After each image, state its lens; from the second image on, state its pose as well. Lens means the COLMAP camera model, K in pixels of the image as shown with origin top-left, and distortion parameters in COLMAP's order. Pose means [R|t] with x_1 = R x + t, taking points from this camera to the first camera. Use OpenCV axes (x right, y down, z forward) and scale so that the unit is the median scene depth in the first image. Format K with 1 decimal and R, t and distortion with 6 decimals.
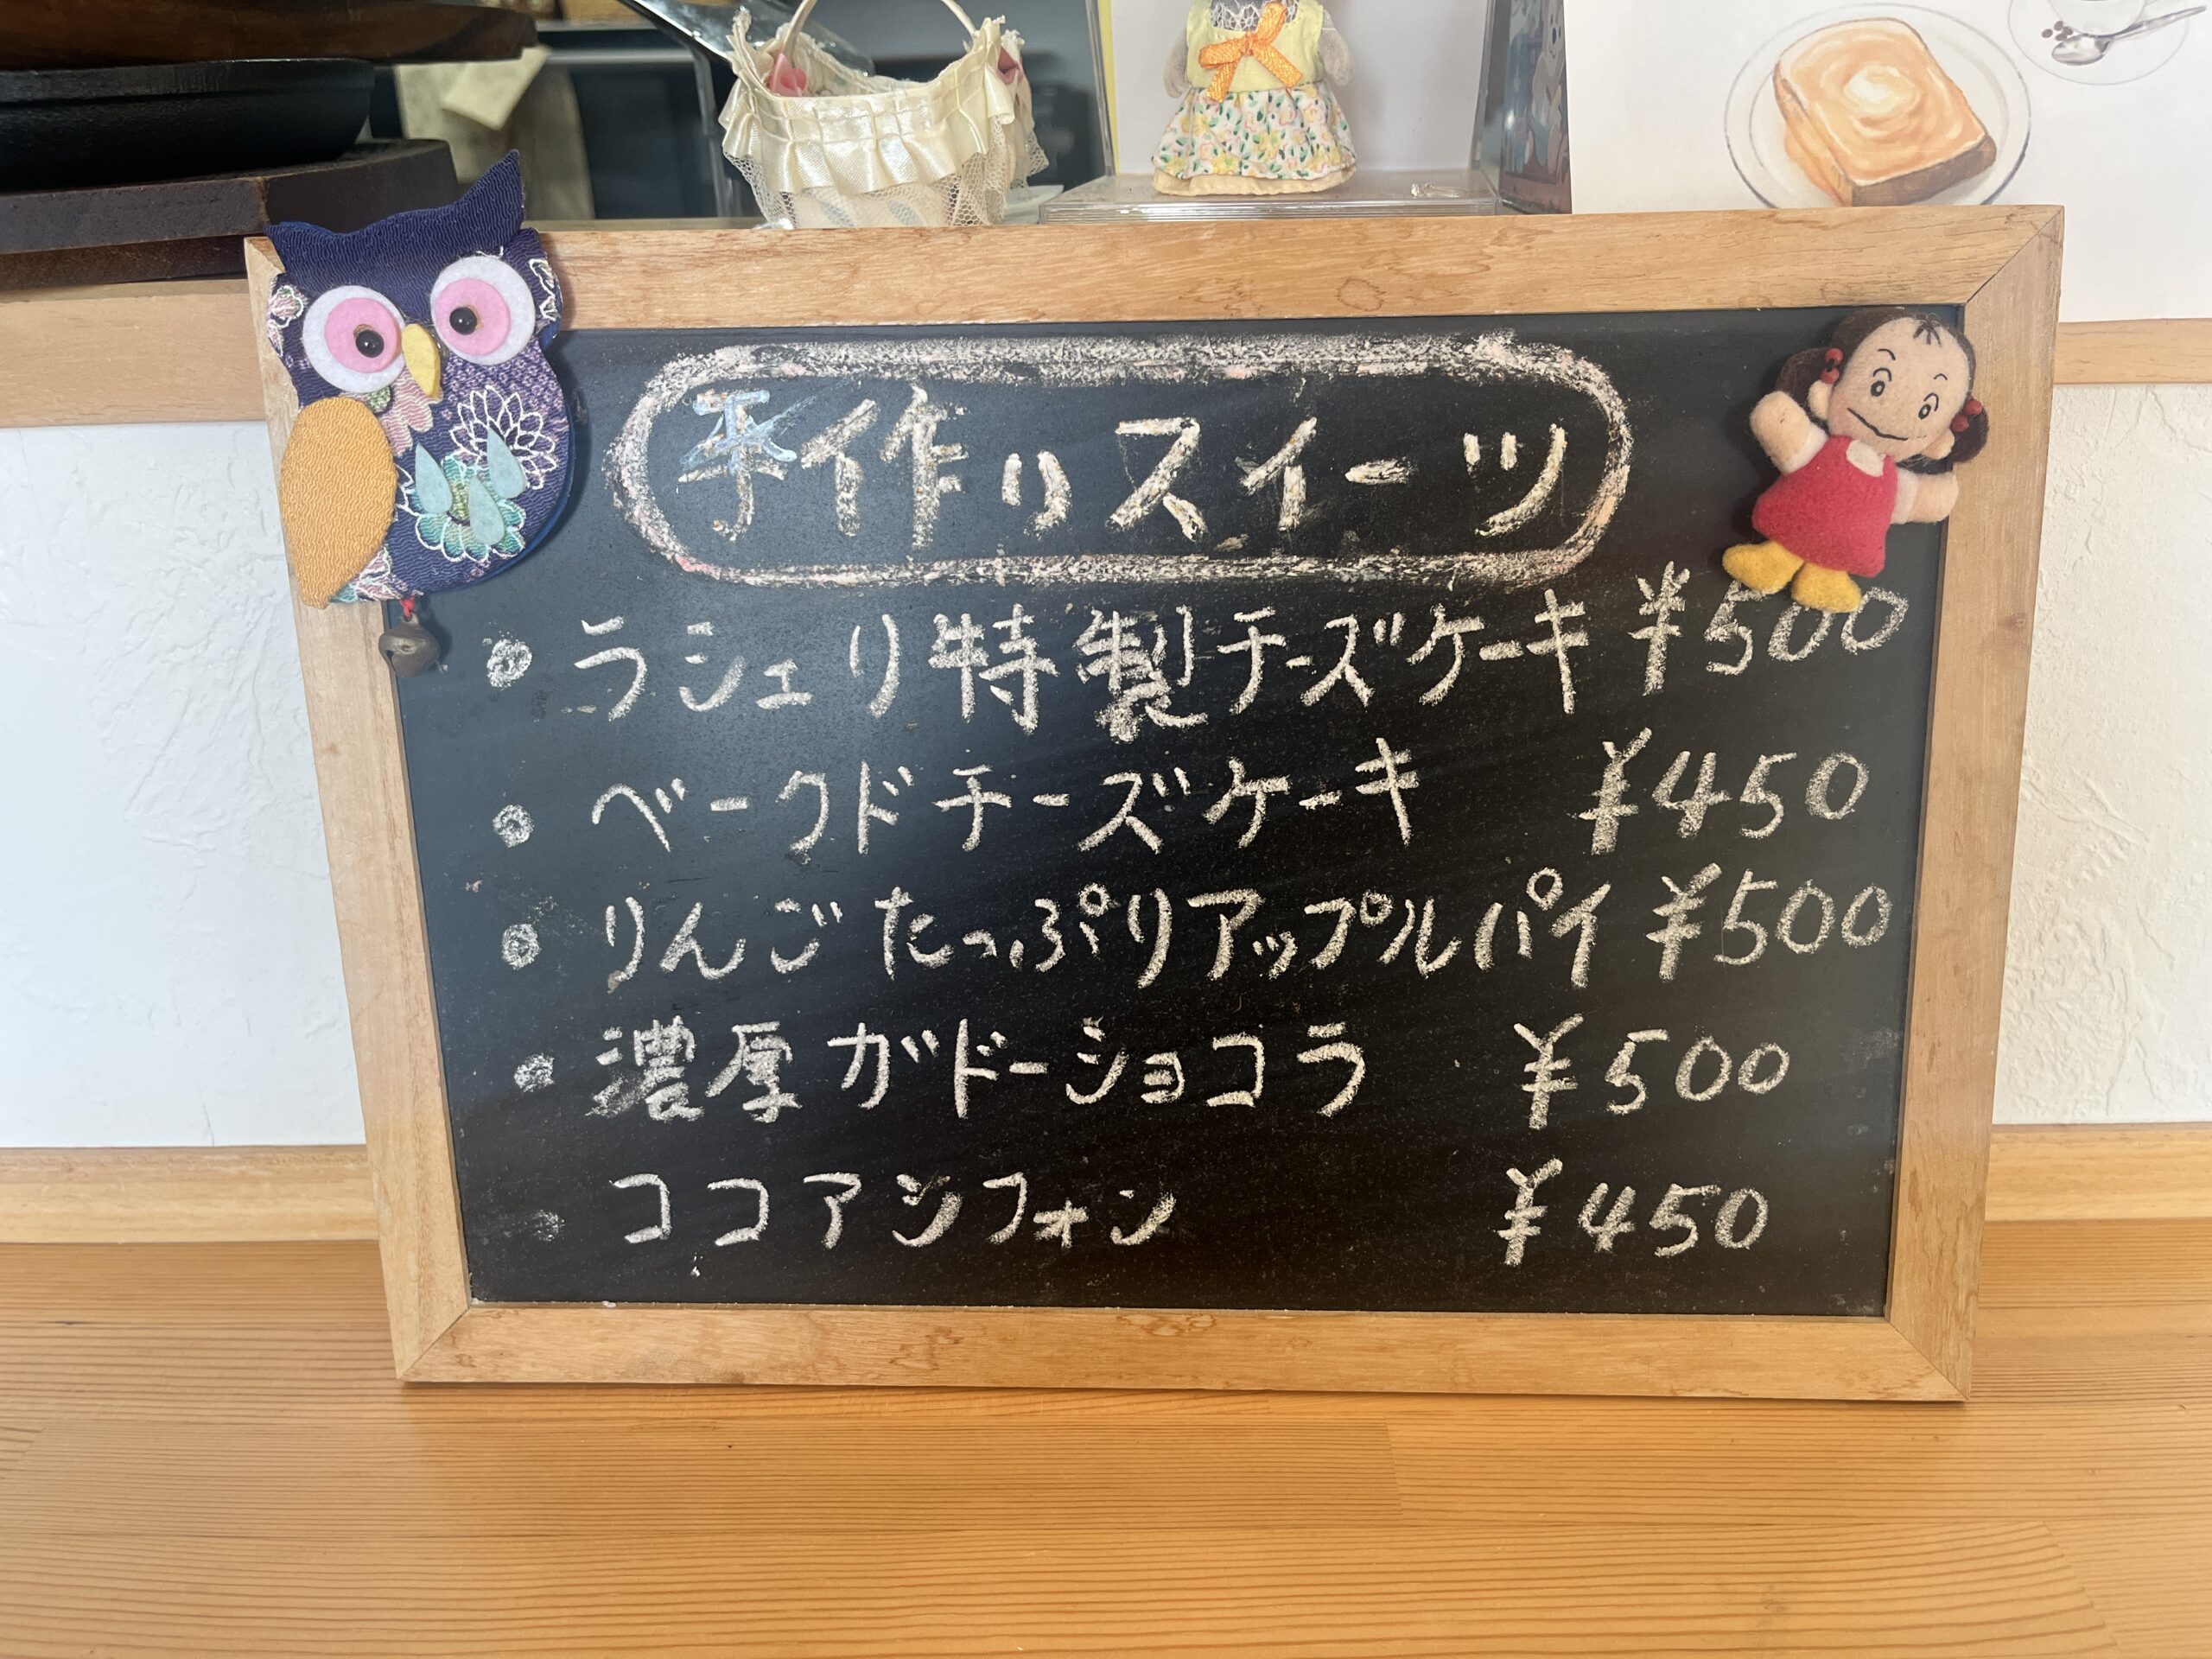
lens RADIAL K [[1658.6, 0, 1110.8], [0, 1658.6, 845.2], [0, 0, 1]] dist [0.046410, -0.065305]
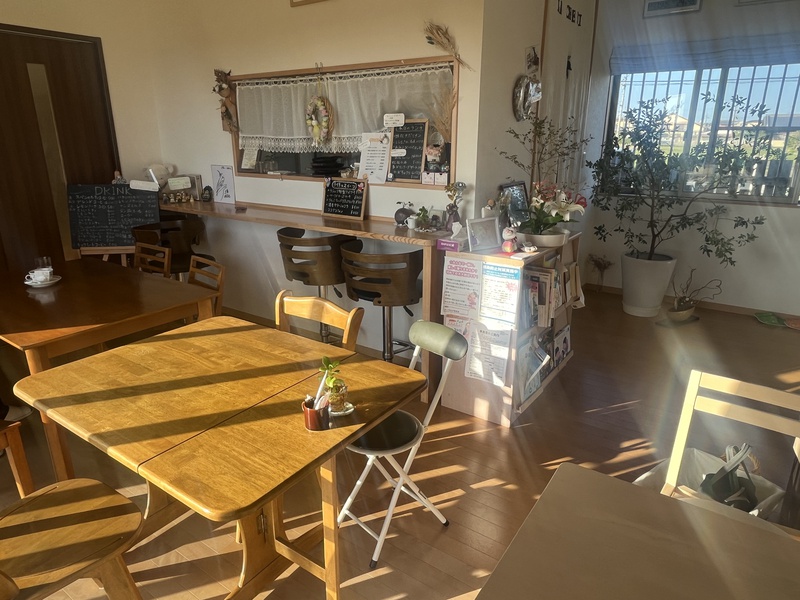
lens RADIAL K [[508.2, 0, 397.7], [0, 508.2, 303.0], [0, 0, 1]] dist [-0.012166, 0.000317]
pose [[0.817189, 0.200760, -0.540276, 6.500738], [-0.250238, 0.968002, -0.018797, 1.865204], [0.519215, 0.150558, 0.841278, -6.256352]]
